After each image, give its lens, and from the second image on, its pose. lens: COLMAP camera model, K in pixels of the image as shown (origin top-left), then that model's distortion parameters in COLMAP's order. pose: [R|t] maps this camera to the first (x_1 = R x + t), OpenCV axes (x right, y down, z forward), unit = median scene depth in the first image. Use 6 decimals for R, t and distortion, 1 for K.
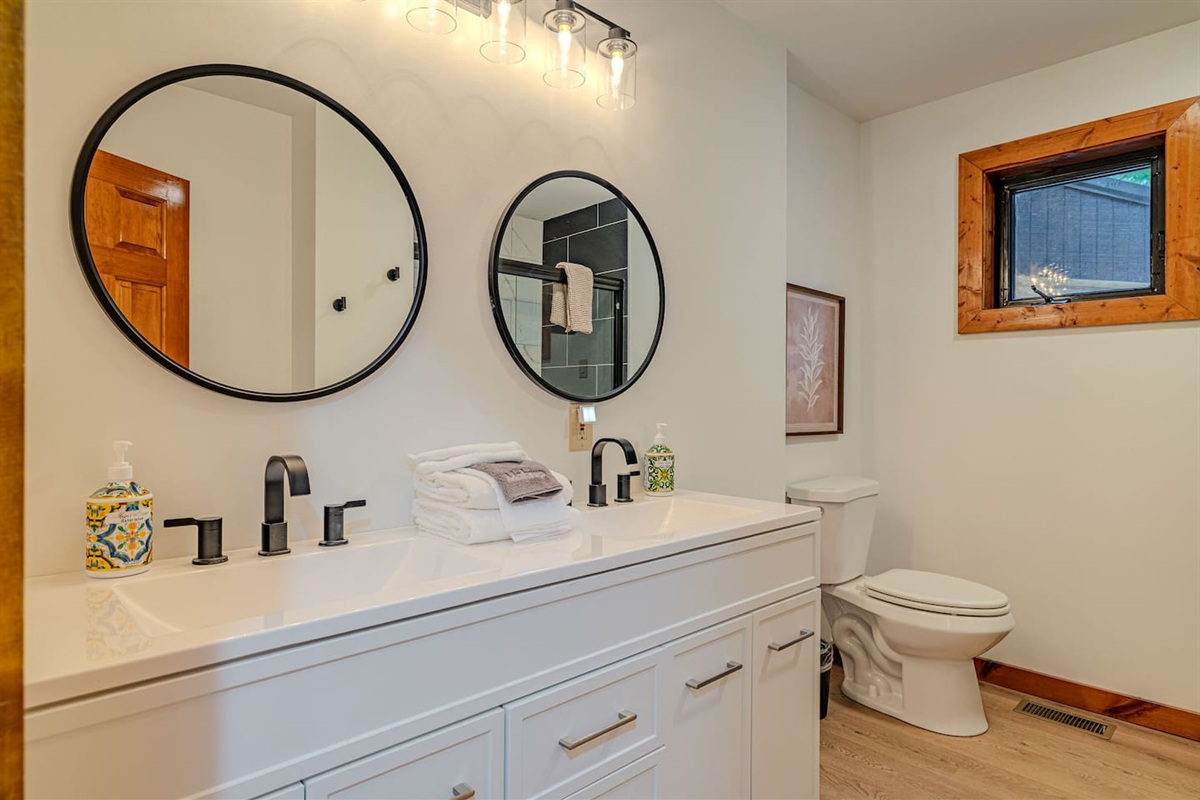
lens RADIAL K [[664.4, 0, 600.0], [0, 664.4, 400.0], [0, 0, 1]] dist [-0.000025, -0.000085]
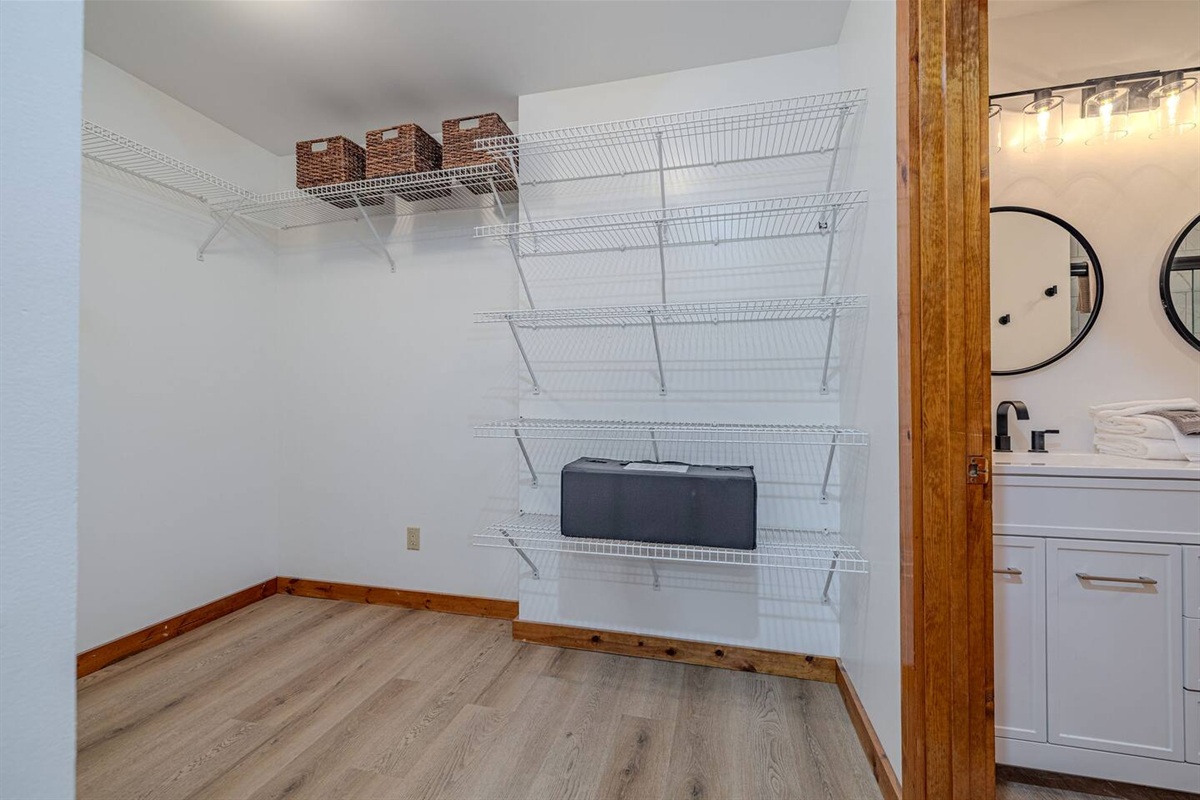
lens RADIAL K [[496.7, 0, 600.0], [0, 496.7, 400.0], [0, 0, 1]] dist [0.000631, -0.000072]
pose [[0.538342, -0.008746, -0.842681, 0.101548], [0.006800, 0.999959, -0.006034, 0.070294], [0.842699, -0.002482, 0.538380, -0.729029]]
